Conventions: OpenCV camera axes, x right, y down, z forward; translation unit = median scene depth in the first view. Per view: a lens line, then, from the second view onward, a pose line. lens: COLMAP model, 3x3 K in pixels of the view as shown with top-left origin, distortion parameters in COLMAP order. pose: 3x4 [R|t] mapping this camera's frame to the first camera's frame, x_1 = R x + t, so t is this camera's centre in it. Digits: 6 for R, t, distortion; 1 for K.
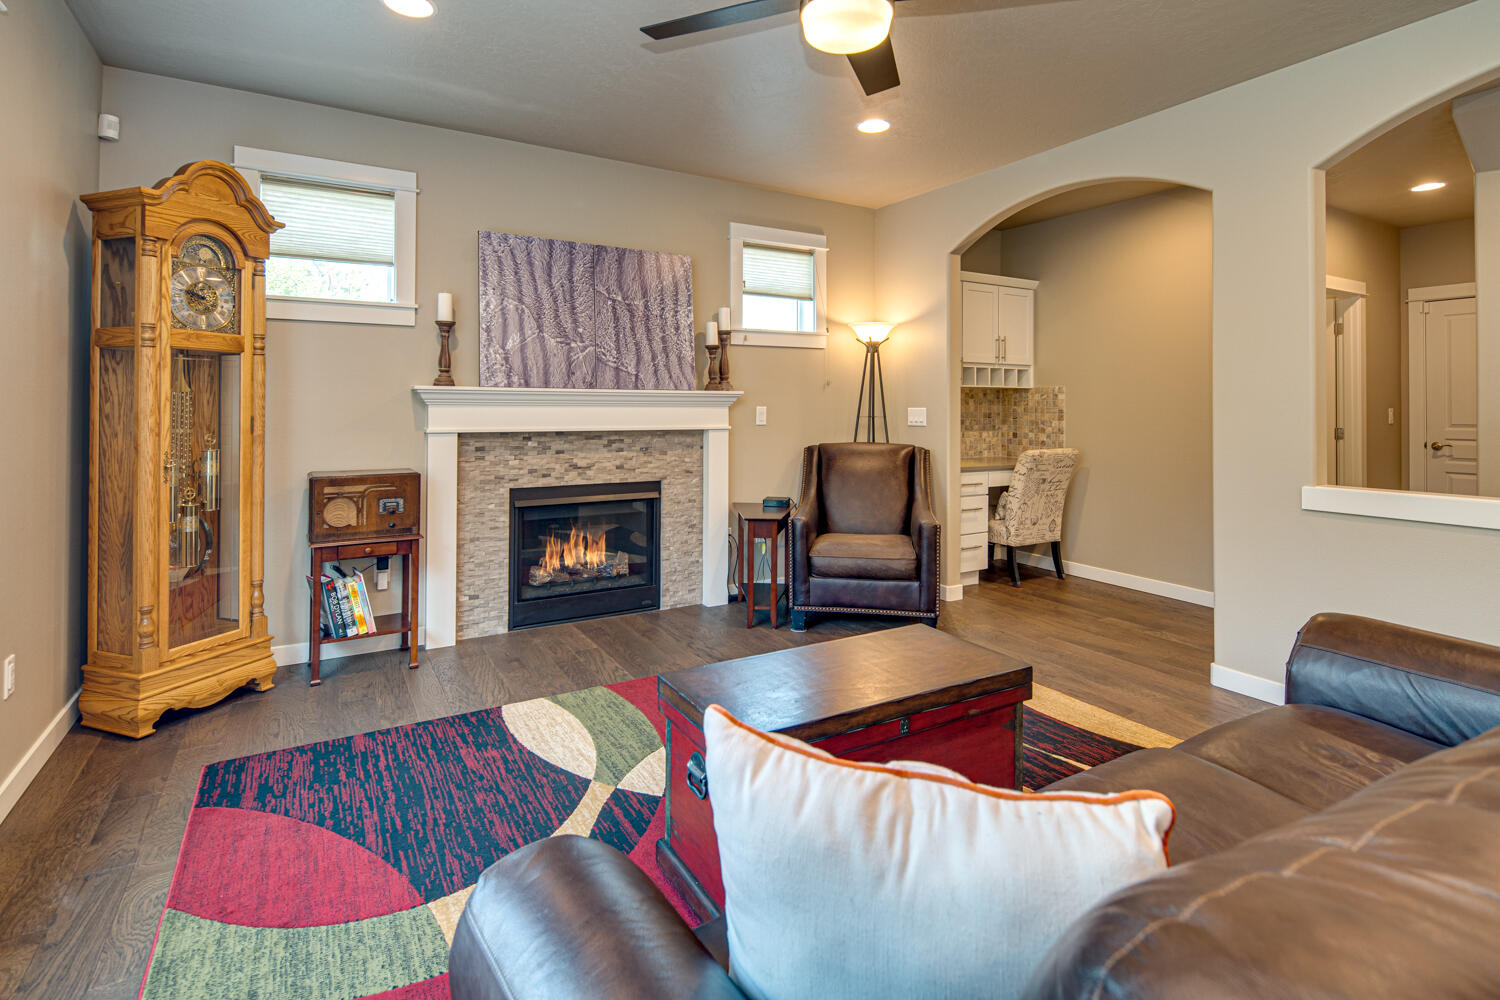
lens RADIAL K [[731.2, 0, 743.6], [0, 731.2, 398.1], [0, 0, 1]] dist [0.000582, -0.001893]
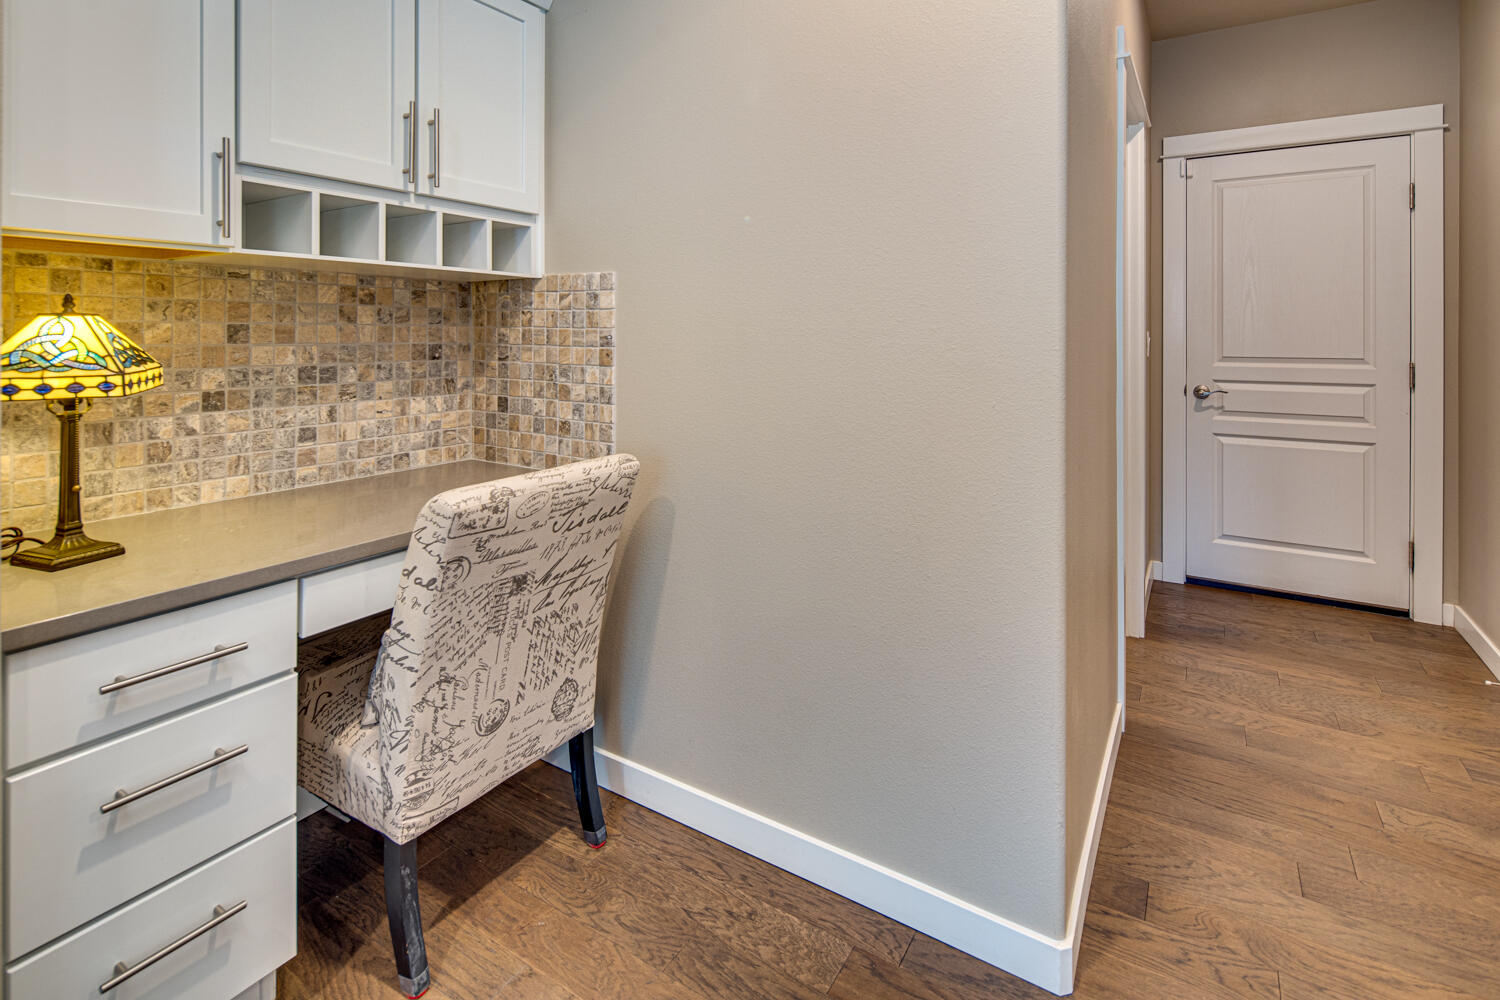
lens RADIAL K [[726.5, 0, 742.7], [0, 726.5, 331.6], [0, 0, 1]] dist [-0.000542, -0.000427]
pose [[0.889650, -0.001509, 0.456641, 0.353113], [-0.003271, 0.999948, 0.009677, 0.010576], [-0.456631, -0.010103, 0.889599, 0.695810]]
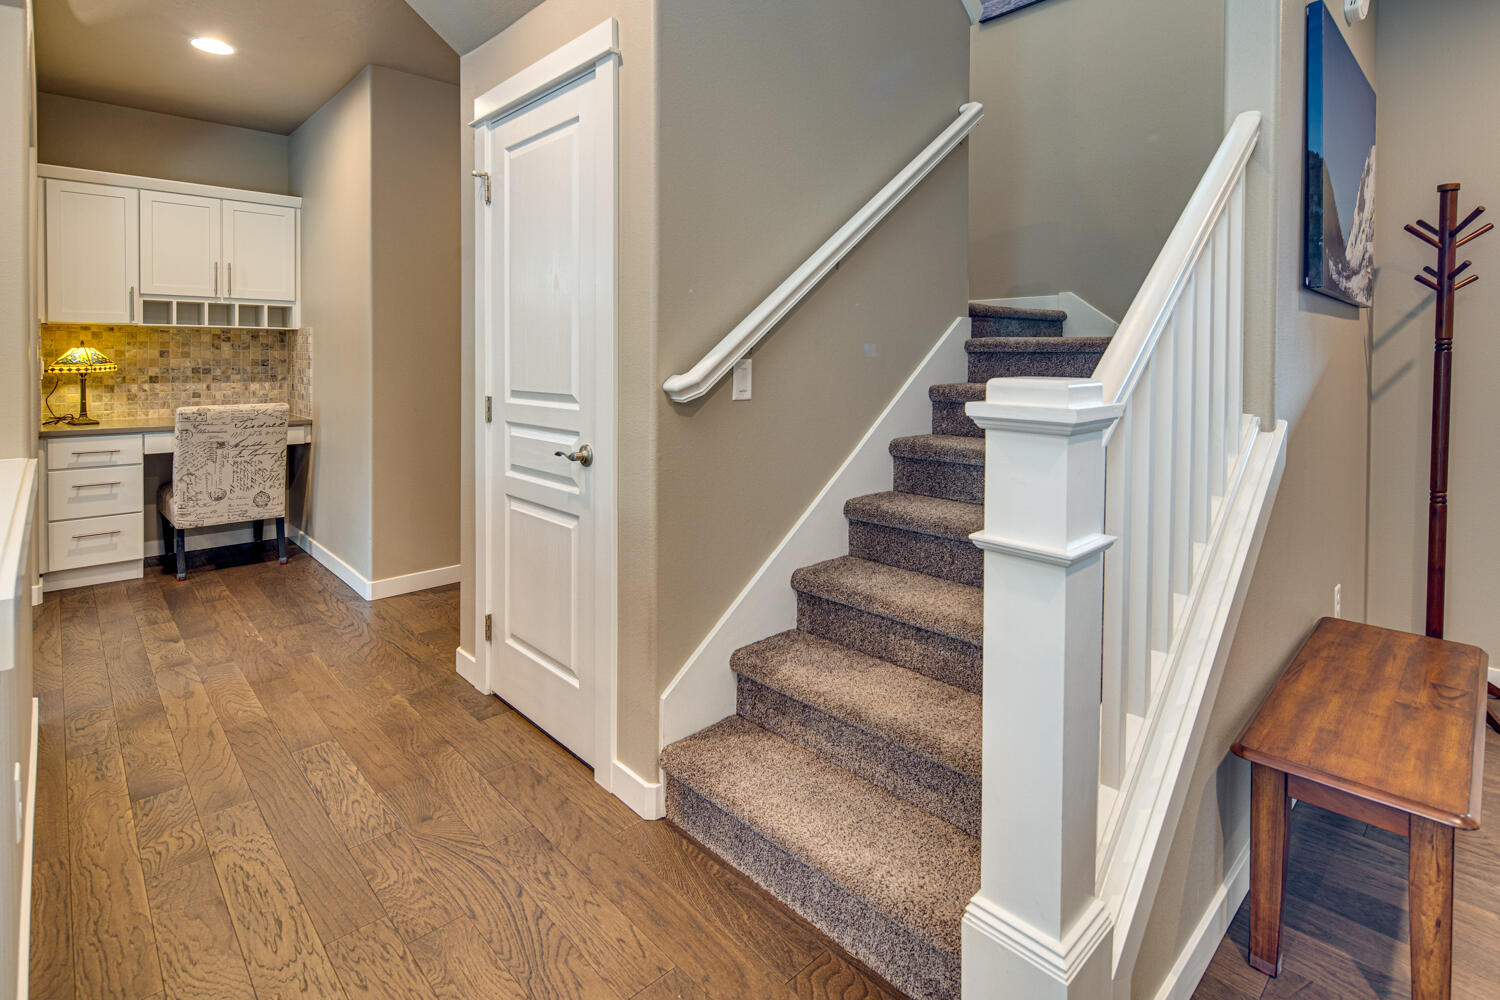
lens RADIAL K [[735.7, 0, 743.0], [0, 735.7, 368.2], [0, 0, 1]] dist [-0.000934, -0.001259]
pose [[0.976544, -0.001456, 0.215315, 0.780992], [-0.004315, 0.999644, 0.026331, 0.006589], [-0.215276, -0.026642, 0.976190, 0.100201]]
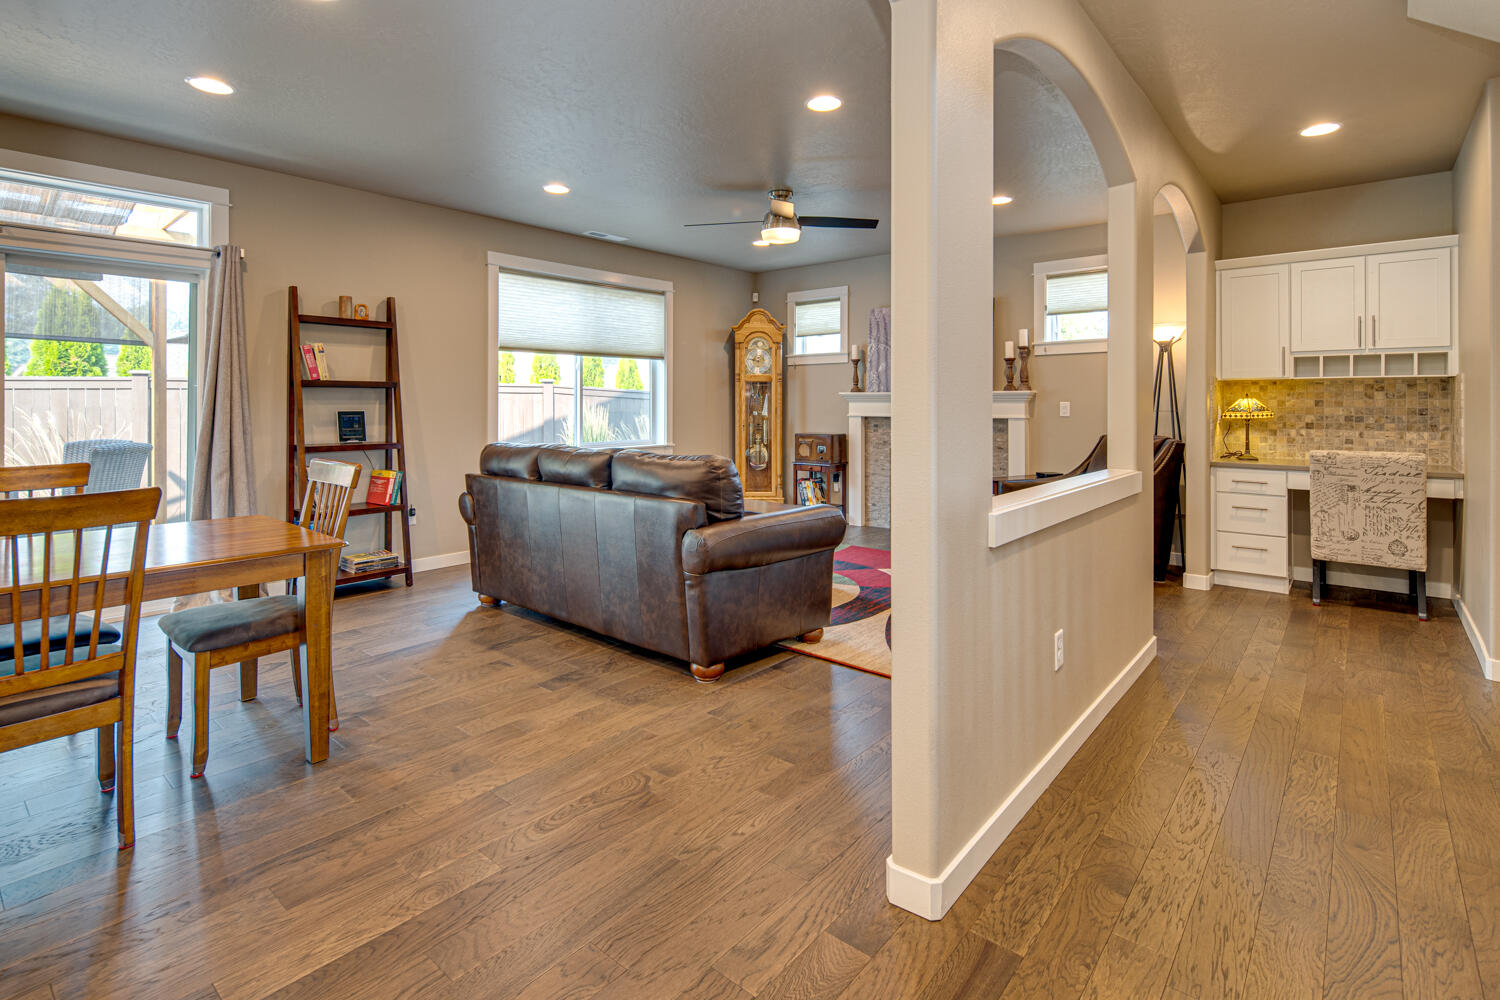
lens RADIAL K [[731.2, 0, 743.6], [0, 731.2, 398.1], [0, 0, 1]] dist [0.000582, -0.001893]
pose [[0.323512, -0.011676, -0.946152, 0.969669], [0.009709, 0.999912, -0.009019, 0.010054], [0.946174, -0.006269, 0.323597, 0.061714]]
